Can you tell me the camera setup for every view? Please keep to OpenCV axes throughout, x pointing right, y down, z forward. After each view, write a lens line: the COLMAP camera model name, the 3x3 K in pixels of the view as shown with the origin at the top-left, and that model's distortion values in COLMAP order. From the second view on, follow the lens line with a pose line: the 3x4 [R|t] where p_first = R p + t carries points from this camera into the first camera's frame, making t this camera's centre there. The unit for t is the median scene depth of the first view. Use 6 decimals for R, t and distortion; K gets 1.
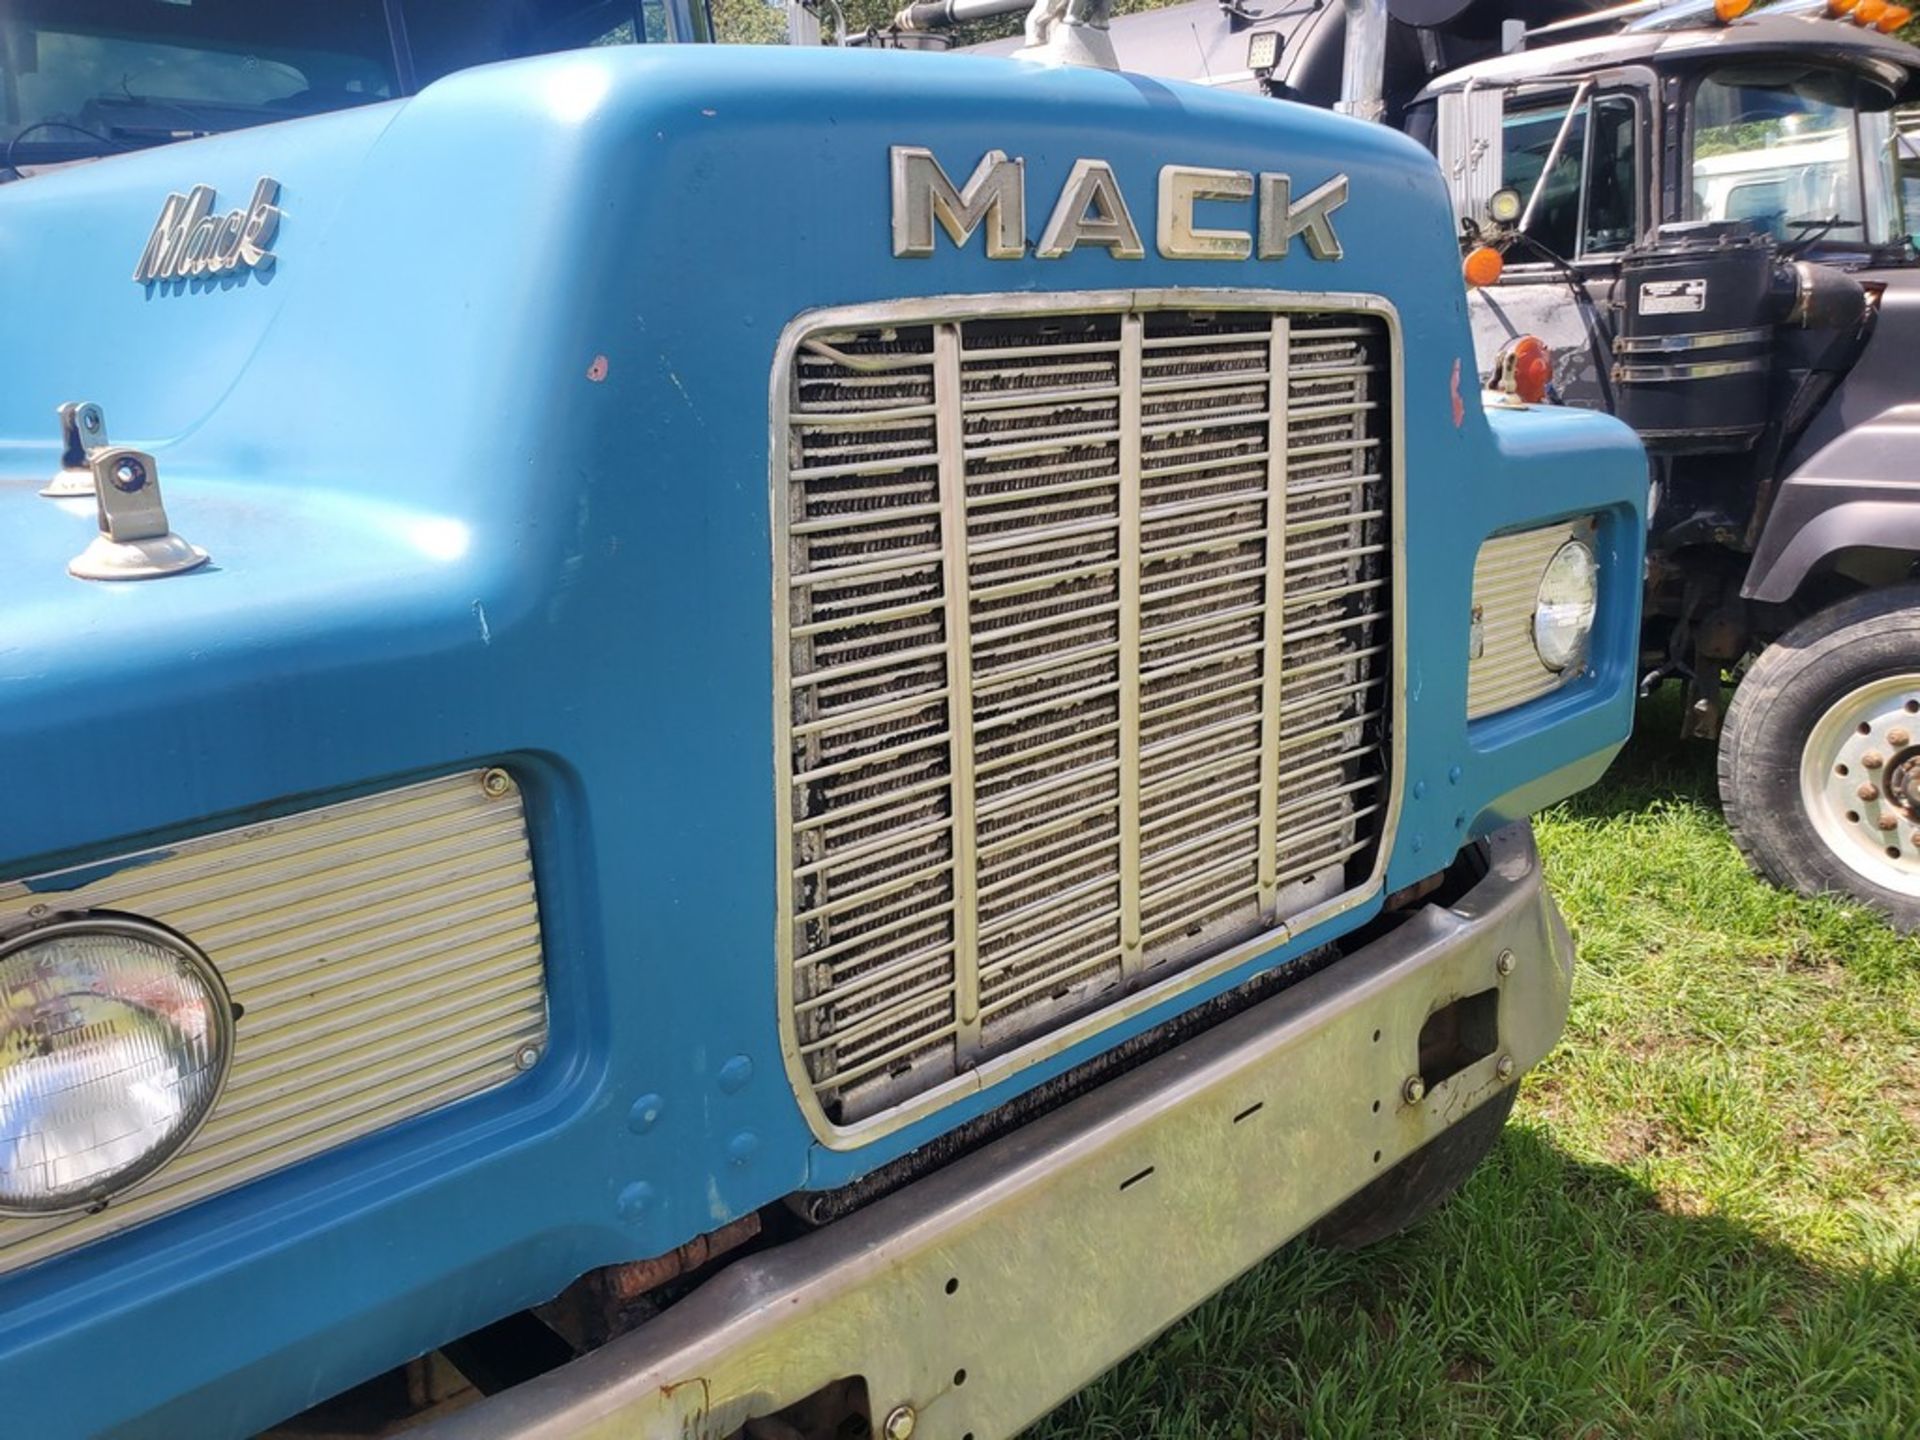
lens RADIAL K [[1591.0, 0, 897.6], [0, 1591.0, 710.3], [0, 0, 1]] dist [-0.008403, 0.020436]
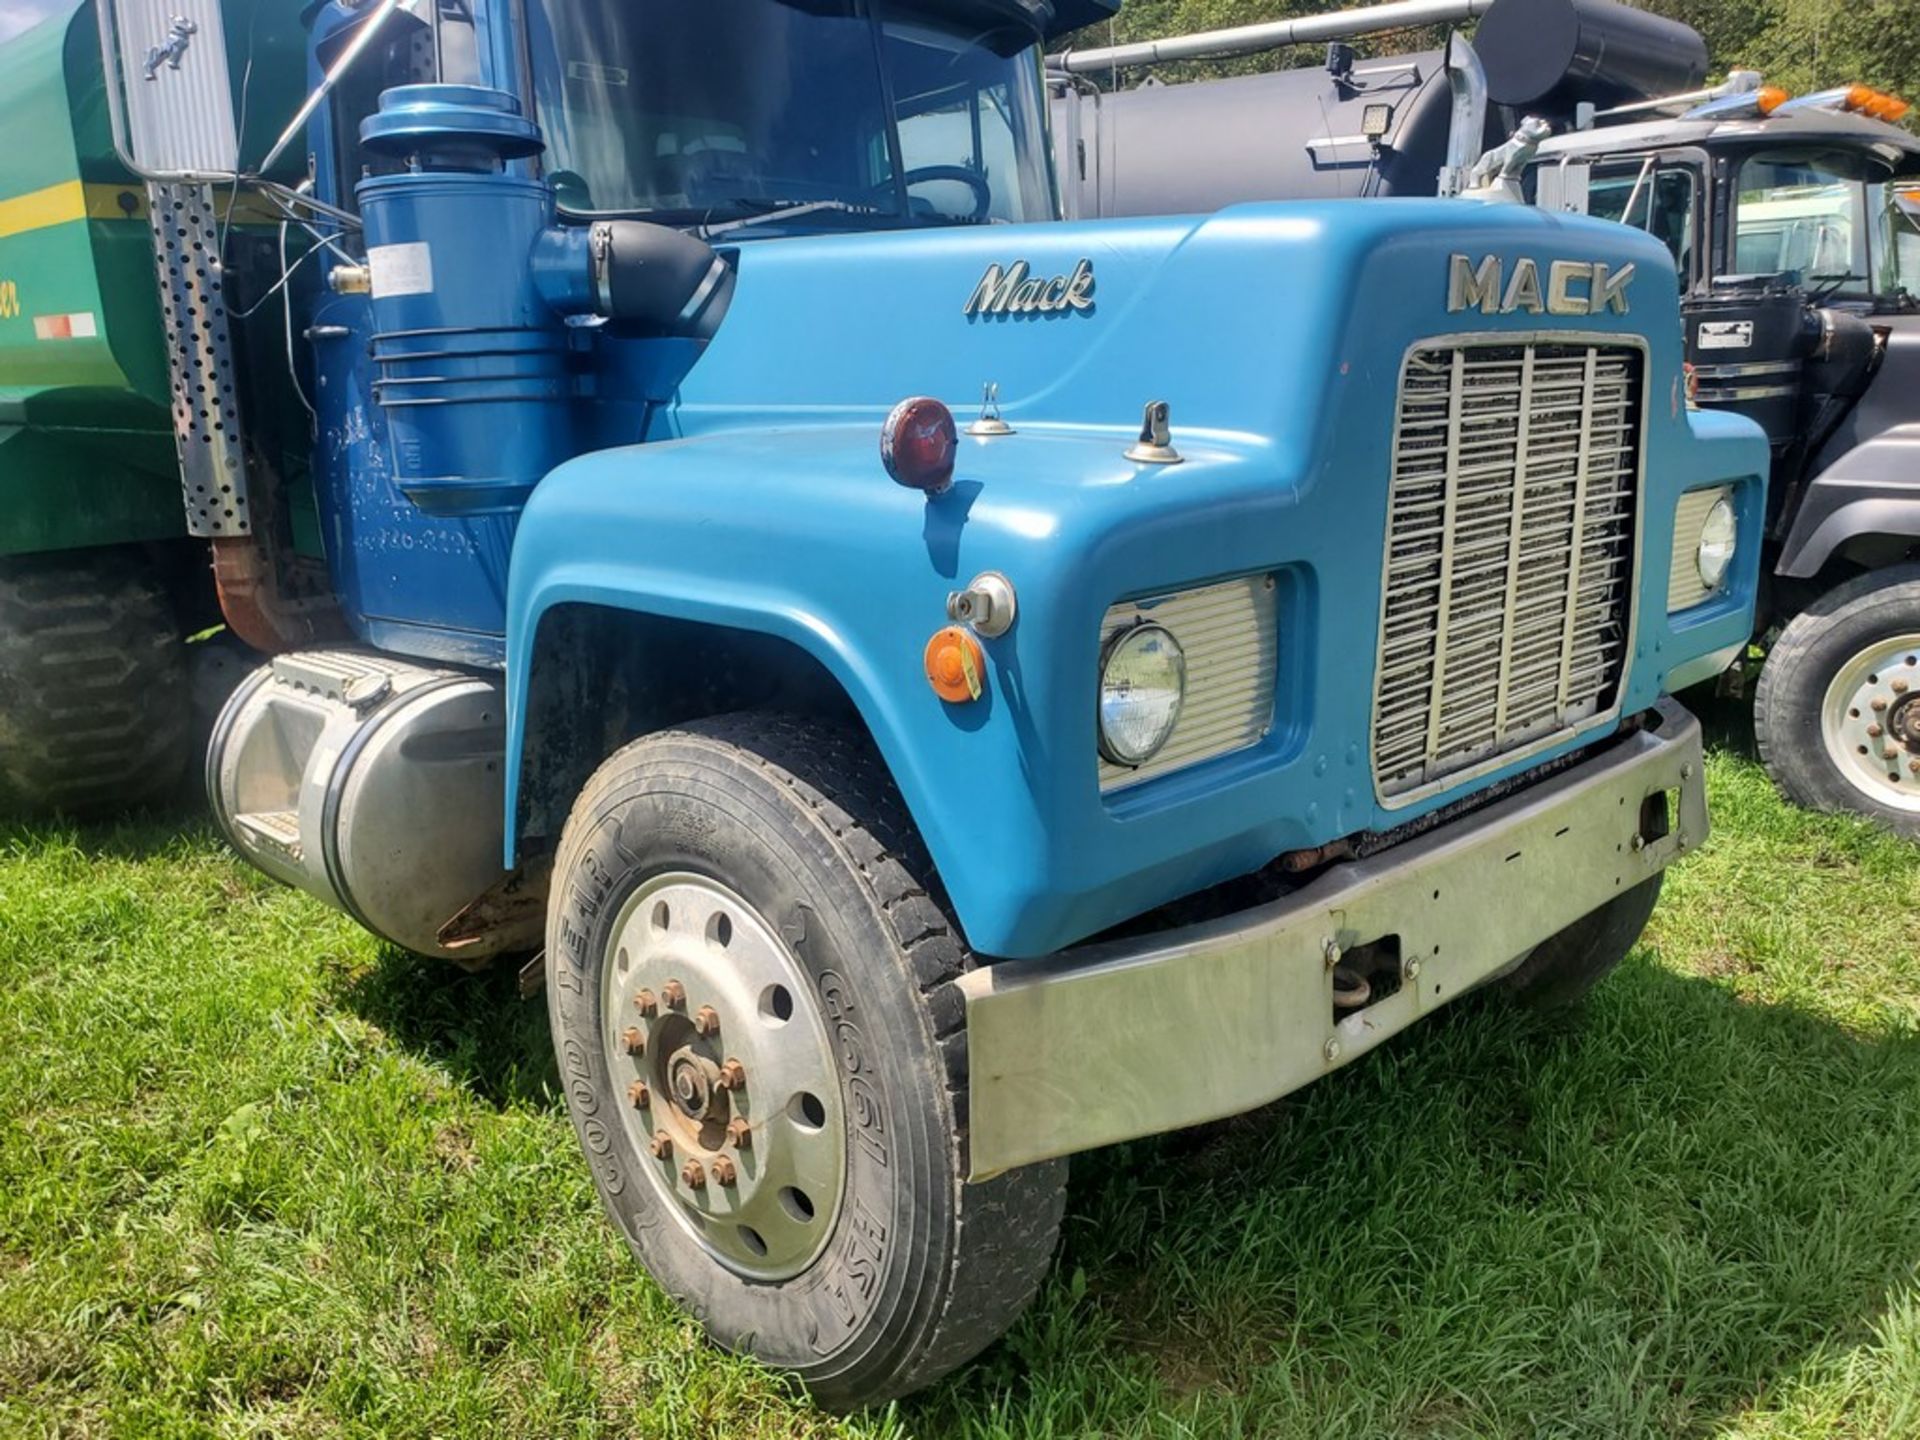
lens RADIAL K [[1591.0, 0, 947.3], [0, 1591.0, 719.0], [0, 0, 1]] dist [-0.008403, 0.020436]
pose [[0.998911, 0.010364, 0.045500, -0.437410], [-0.010167, 0.999938, -0.004574, 0.134663], [-0.045545, 0.004107, 0.998954, -0.544899]]
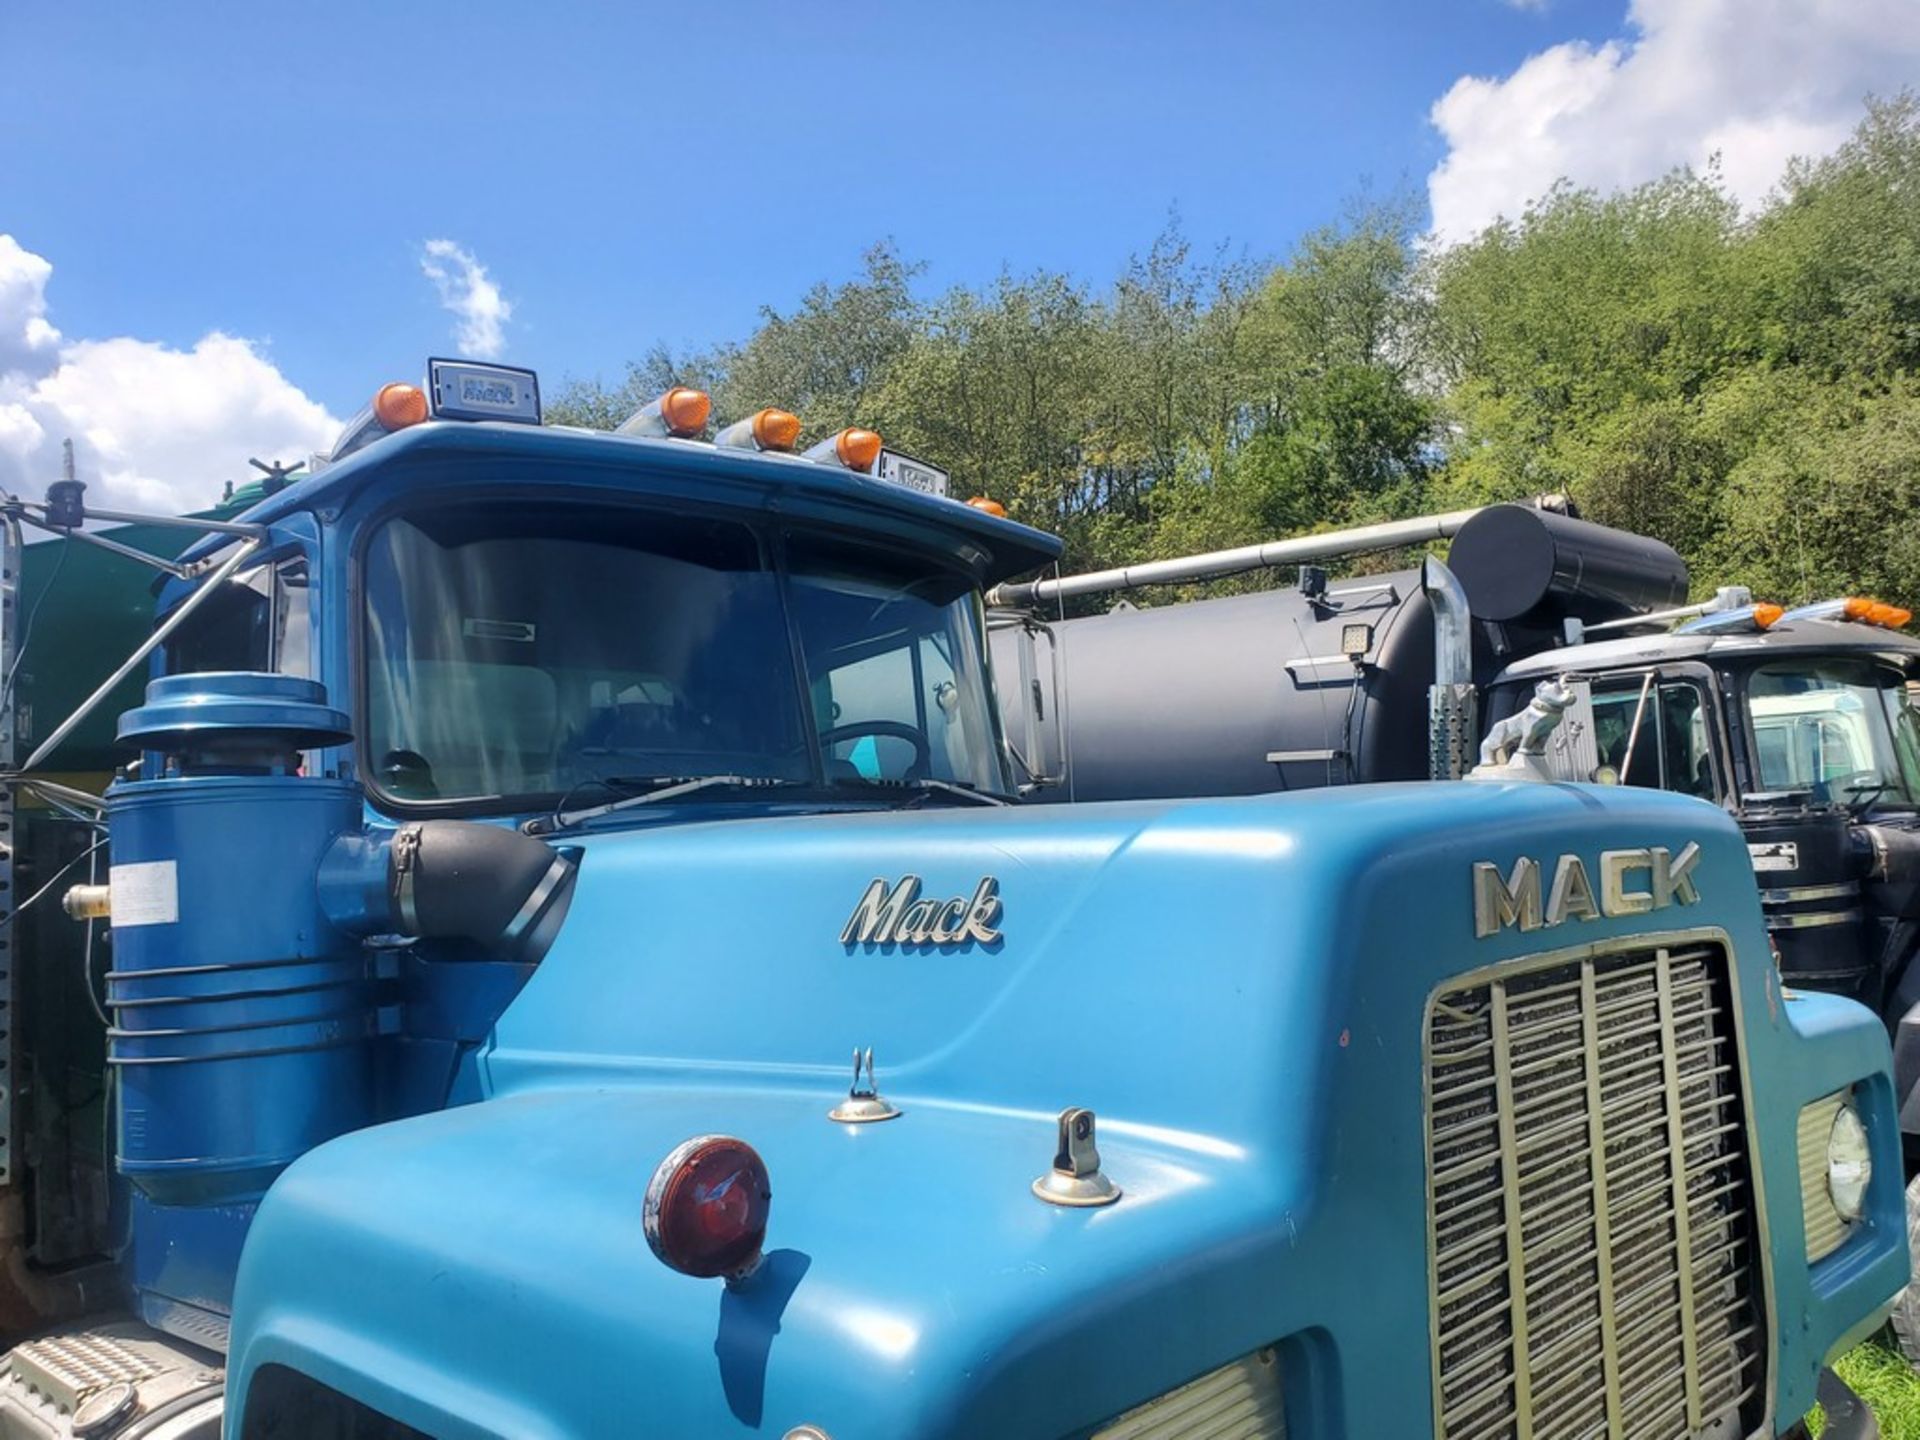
lens RADIAL K [[1591.0, 0, 928.8], [0, 1591.0, 701.4], [0, 0, 1]] dist [-0.008403, 0.020436]
pose [[0.999726, -0.001688, 0.023360, -0.335506], [0.008955, 0.949152, -0.314691, -0.031848], [-0.021641, 0.314814, 0.948907, -0.242905]]
